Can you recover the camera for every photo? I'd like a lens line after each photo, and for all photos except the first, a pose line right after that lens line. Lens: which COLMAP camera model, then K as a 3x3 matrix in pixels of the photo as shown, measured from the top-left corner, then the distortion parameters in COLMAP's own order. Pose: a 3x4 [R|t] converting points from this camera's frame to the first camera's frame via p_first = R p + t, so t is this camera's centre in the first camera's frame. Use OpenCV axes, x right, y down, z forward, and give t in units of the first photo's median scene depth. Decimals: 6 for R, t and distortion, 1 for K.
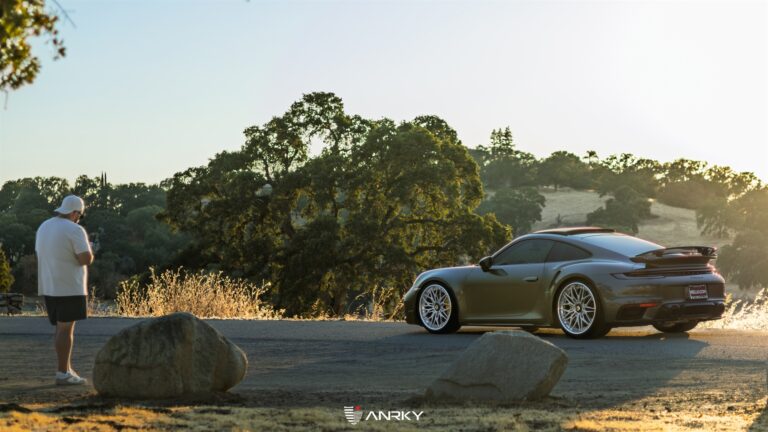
lens RADIAL K [[1908.9, 0, 383.6], [0, 1908.9, 217.1], [0, 0, 1]] dist [0.311445, 0.000000]
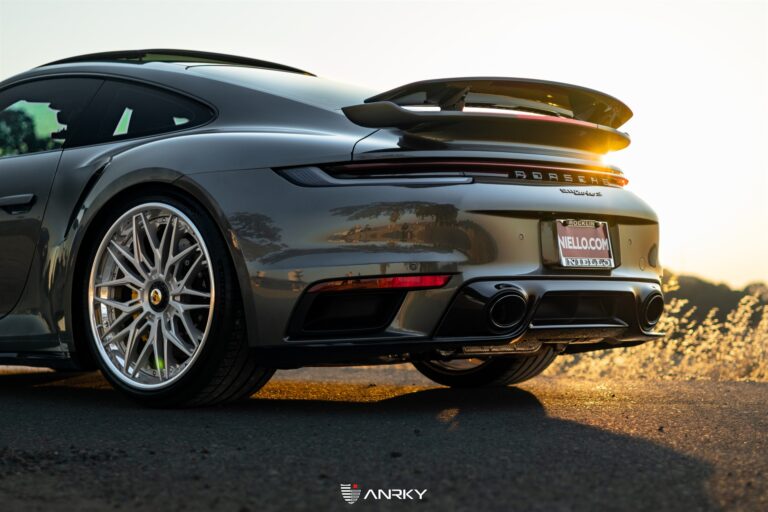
lens RADIAL K [[1779.0, 0, 383.8], [0, 1779.0, 255.8], [0, 0, 1]] dist [-0.296272, 0.000000]
pose [[0.988285, 0.031959, 0.149236, 0.095804], [-0.030343, 0.999454, -0.013095, 0.044166], [-0.149573, 0.008414, 0.988715, 0.742145]]
